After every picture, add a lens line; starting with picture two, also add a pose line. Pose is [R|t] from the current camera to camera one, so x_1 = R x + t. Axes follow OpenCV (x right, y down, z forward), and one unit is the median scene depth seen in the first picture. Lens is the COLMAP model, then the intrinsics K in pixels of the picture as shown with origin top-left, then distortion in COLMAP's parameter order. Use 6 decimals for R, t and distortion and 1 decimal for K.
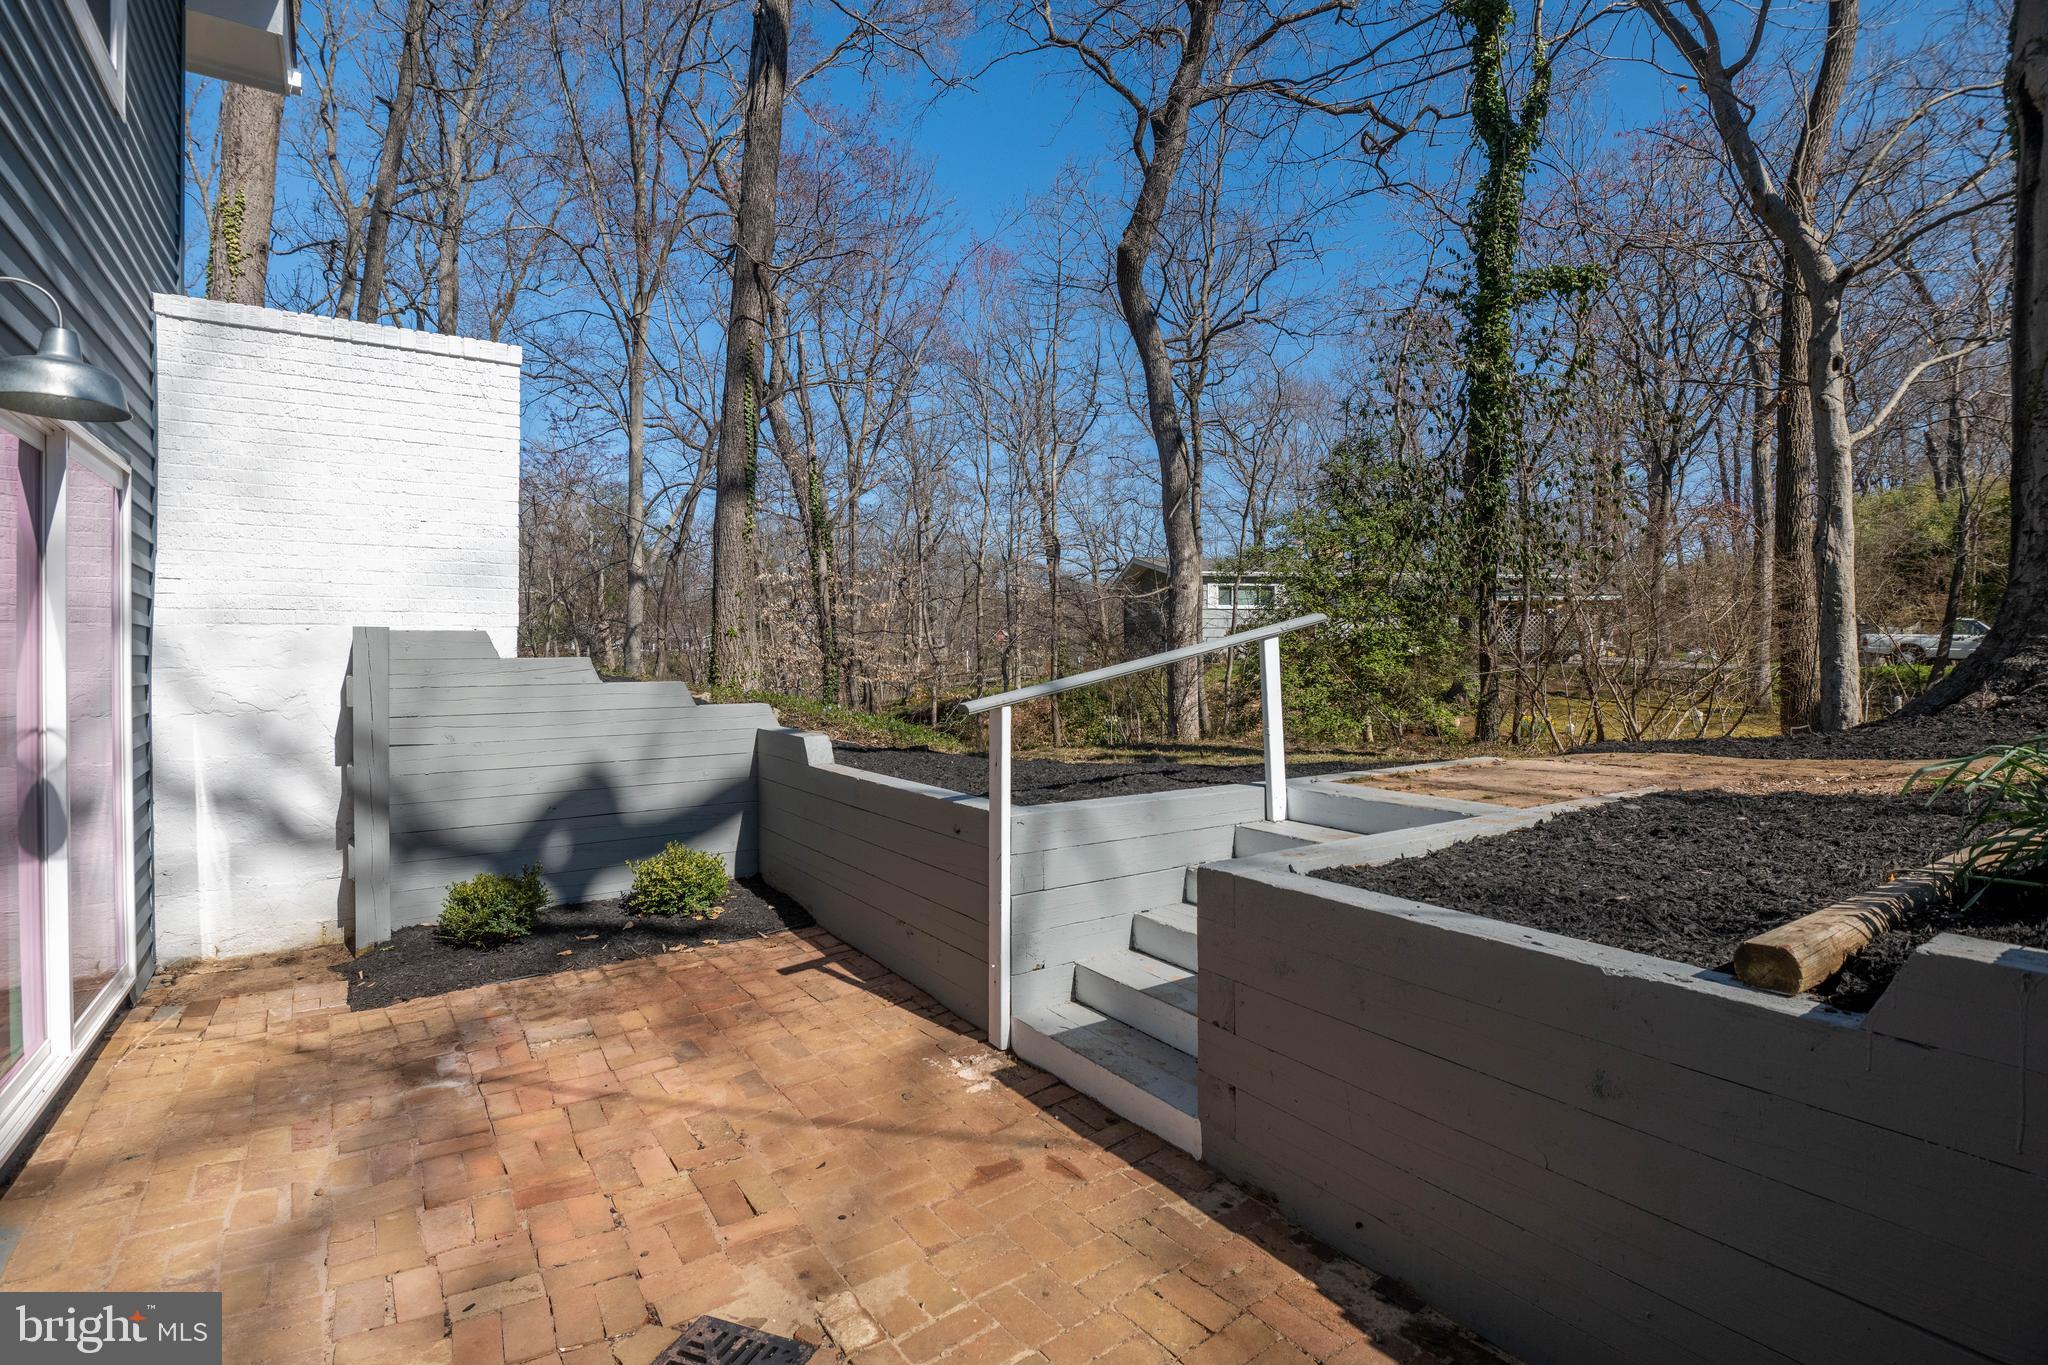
lens RADIAL K [[983.0, 0, 1028.9], [0, 983.0, 648.5], [0, 0, 1]] dist [-0.002224, -0.001378]
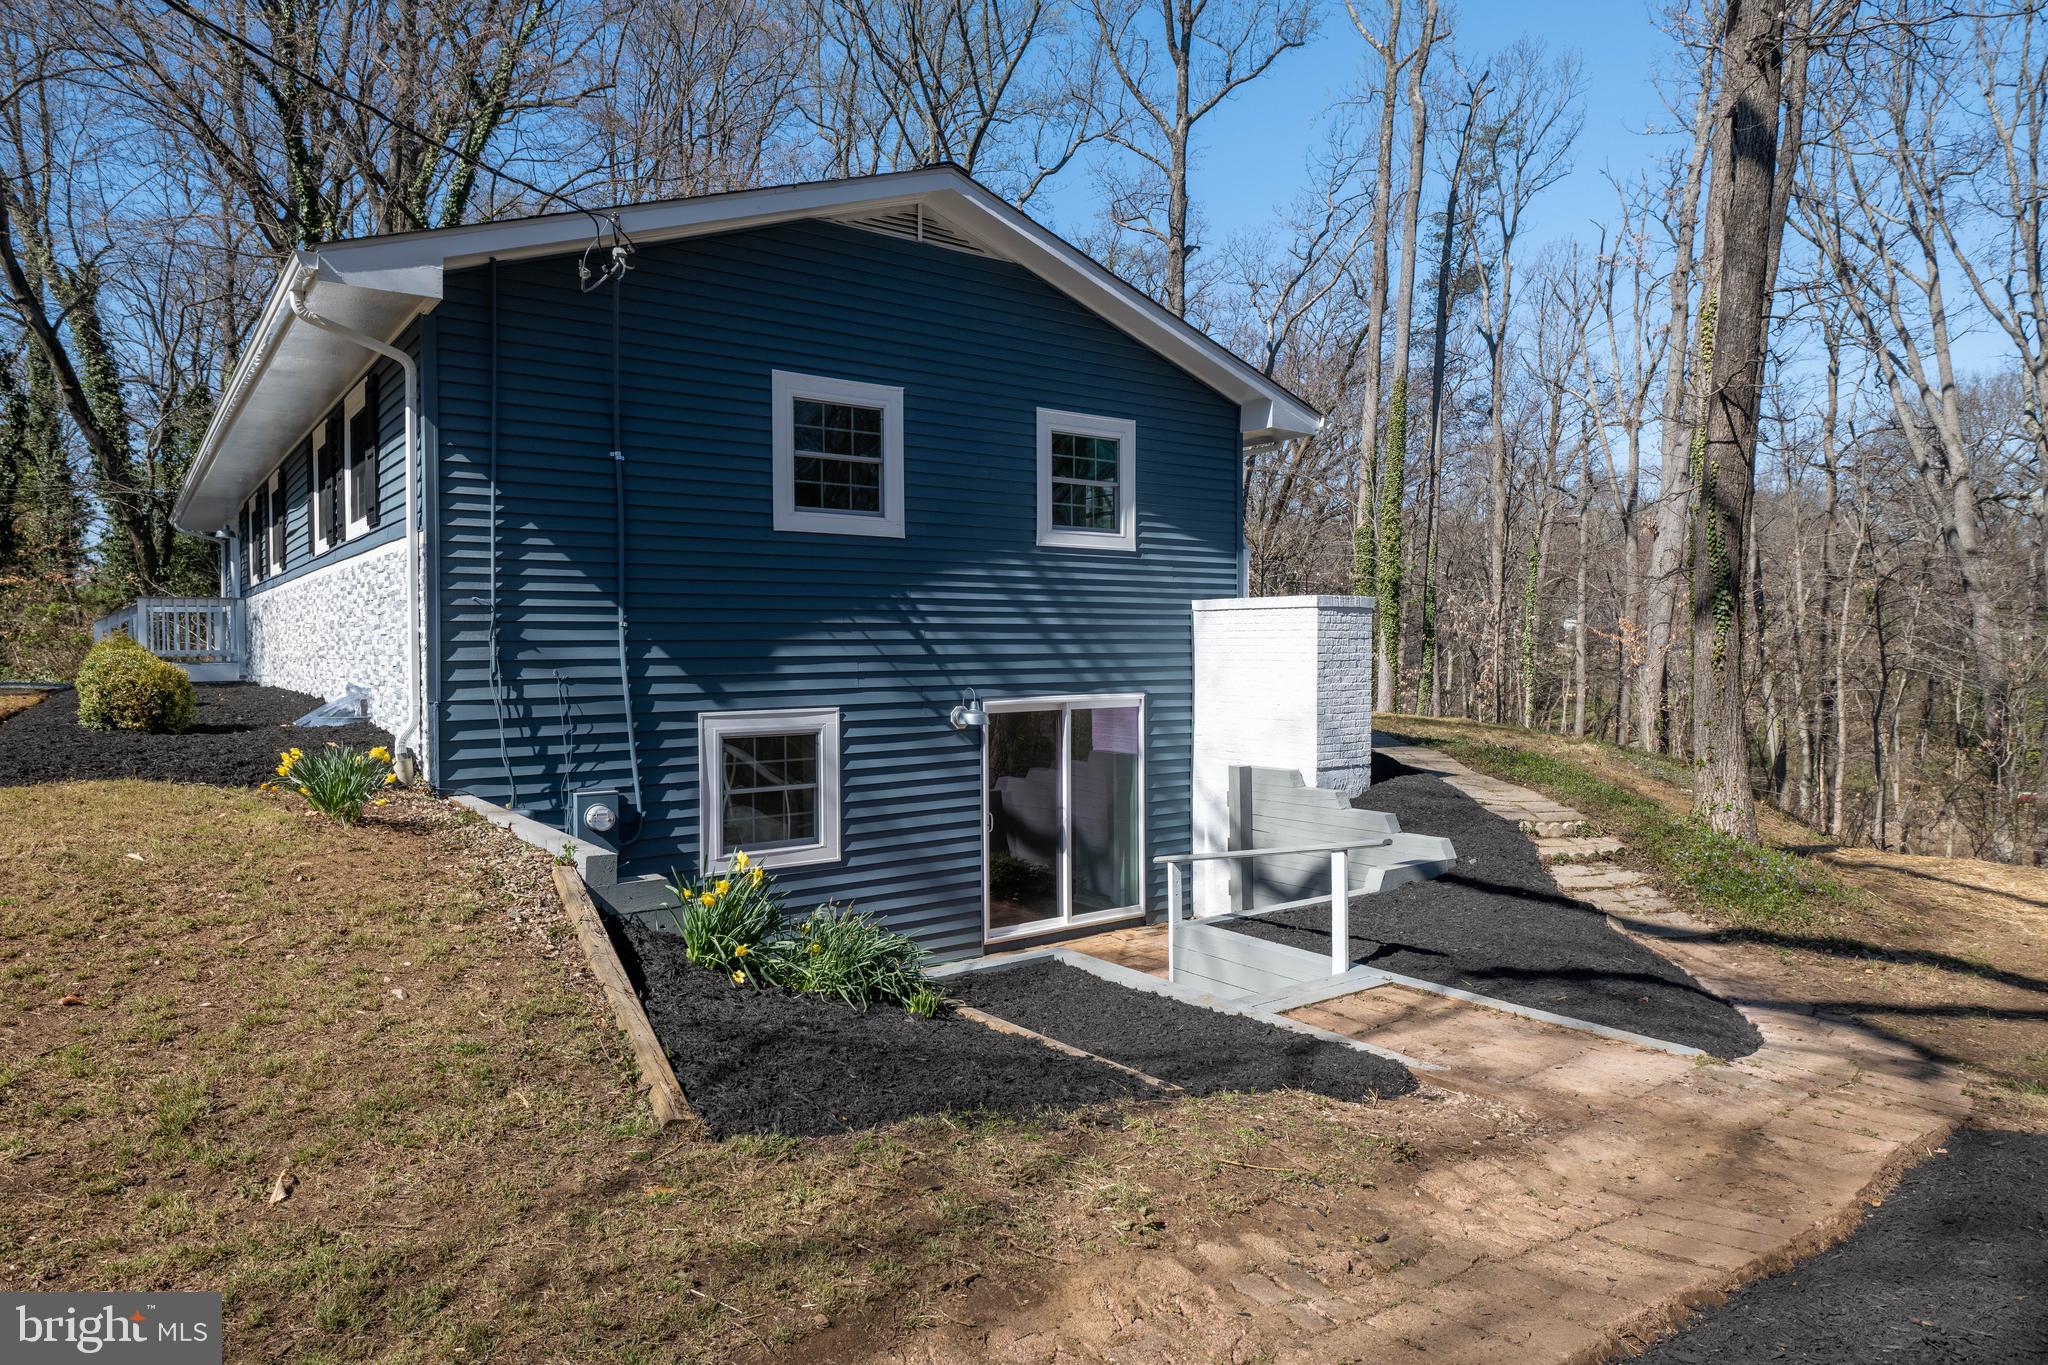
lens RADIAL K [[1209.9, 0, 1024.0], [0, 1209.9, 682.5], [0, 0, 1]] dist [-0.000875, 0.000011]
pose [[0.061856, 0.030673, -0.997614, 1.775182], [0.004773, 0.999507, 0.031027, -0.280697], [0.998074, -0.006681, 0.061679, 0.484075]]
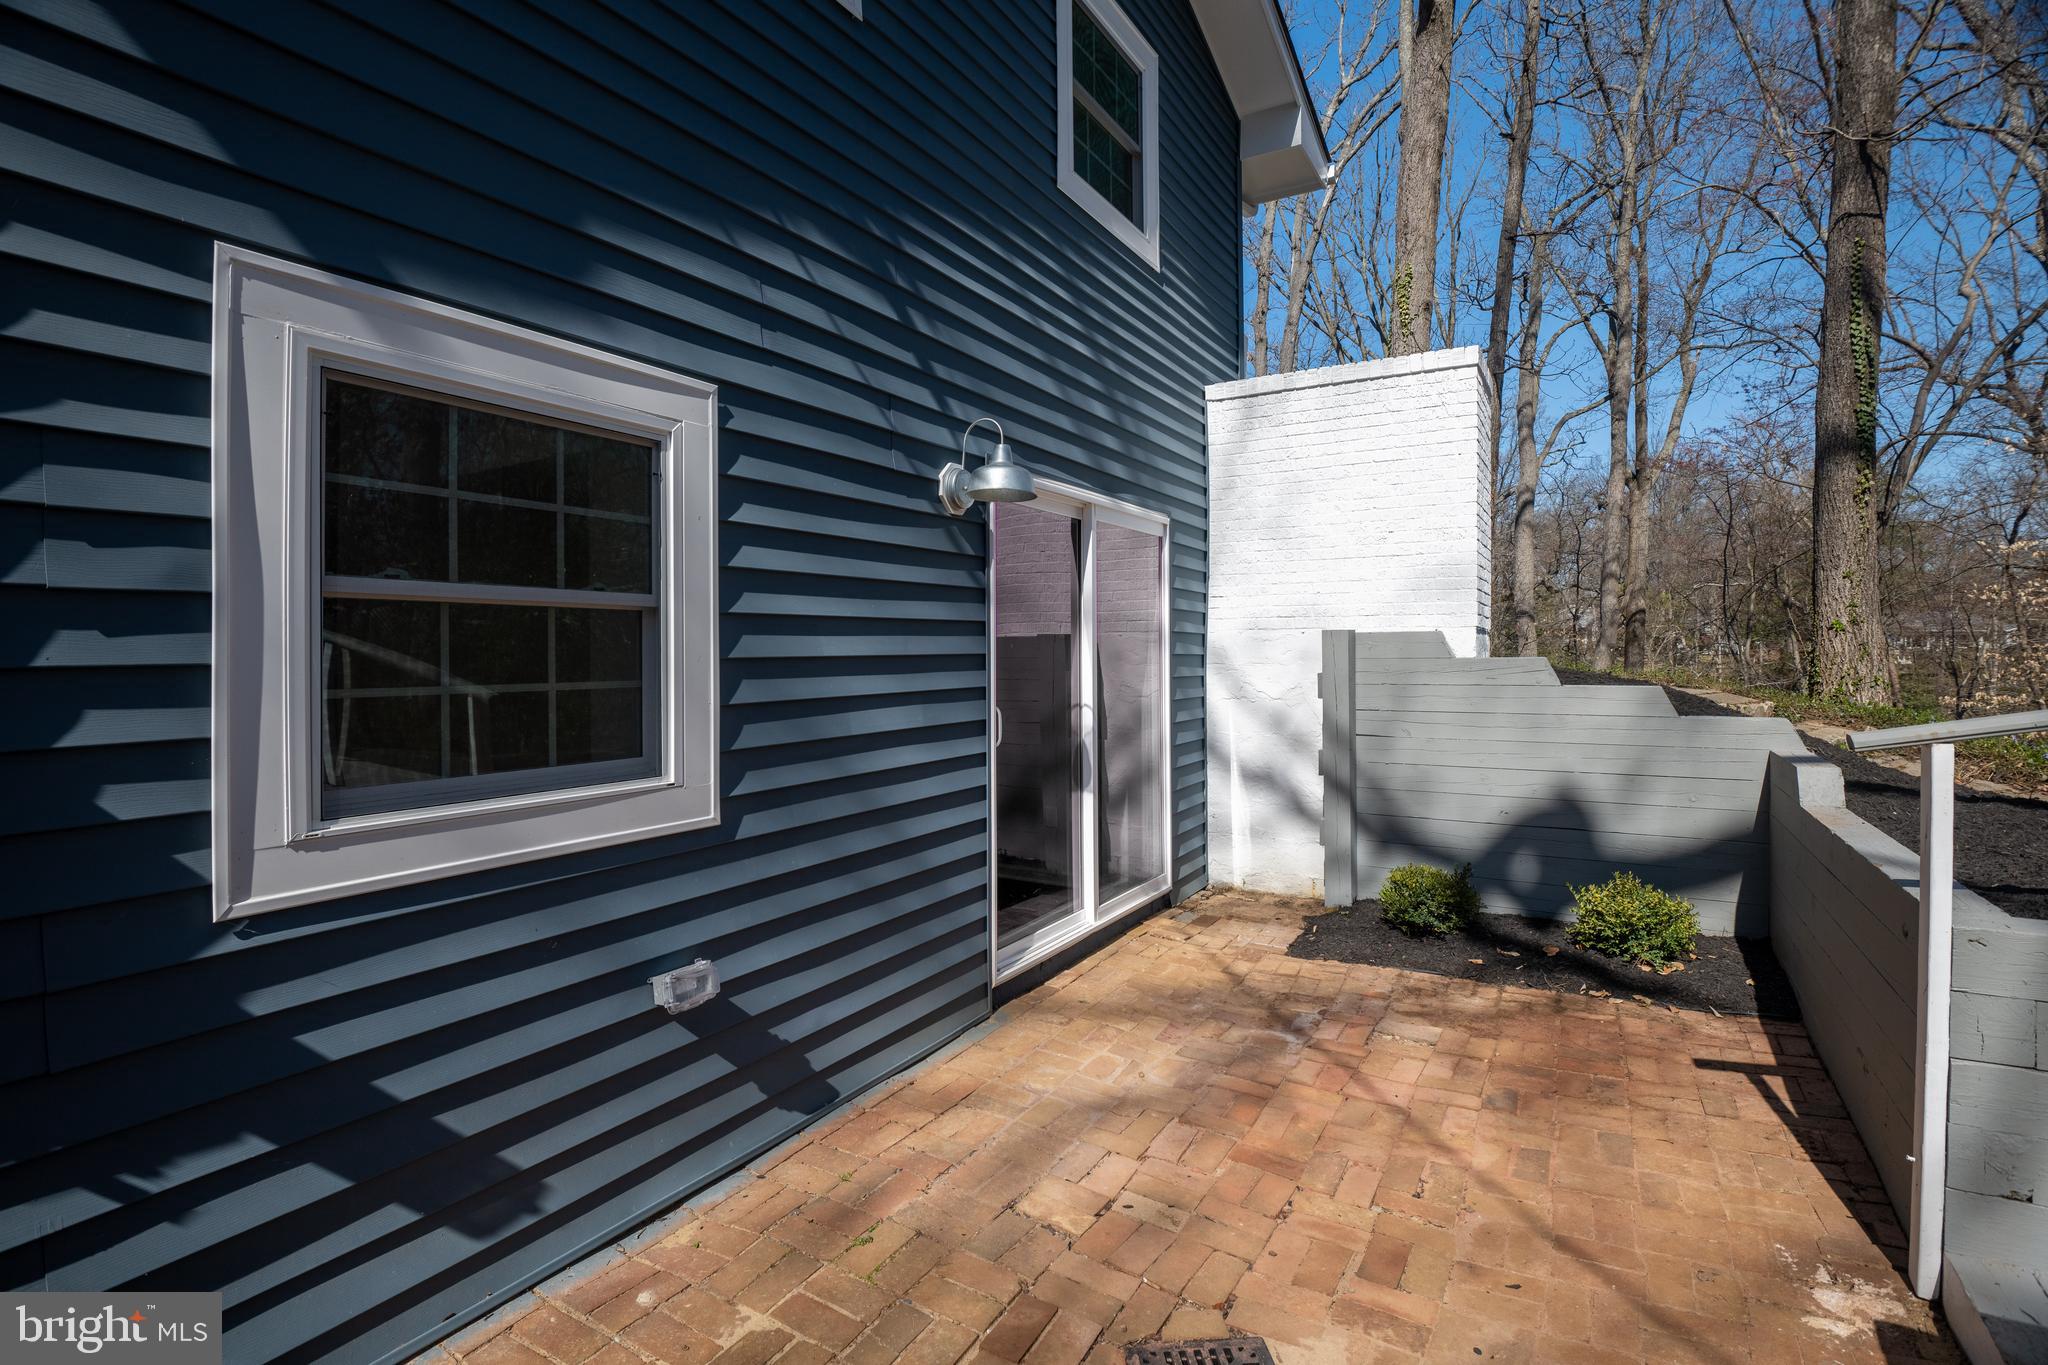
lens RADIAL K [[978.0, 0, 1023.3], [0, 978.0, 656.7], [0, 0, 1]] dist [-0.001424, -0.018224]
pose [[0.428397, 0.006250, -0.903569, 0.223905], [0.004401, 0.999950, 0.009003, -0.003217], [0.903580, -0.007833, 0.428348, 0.194608]]
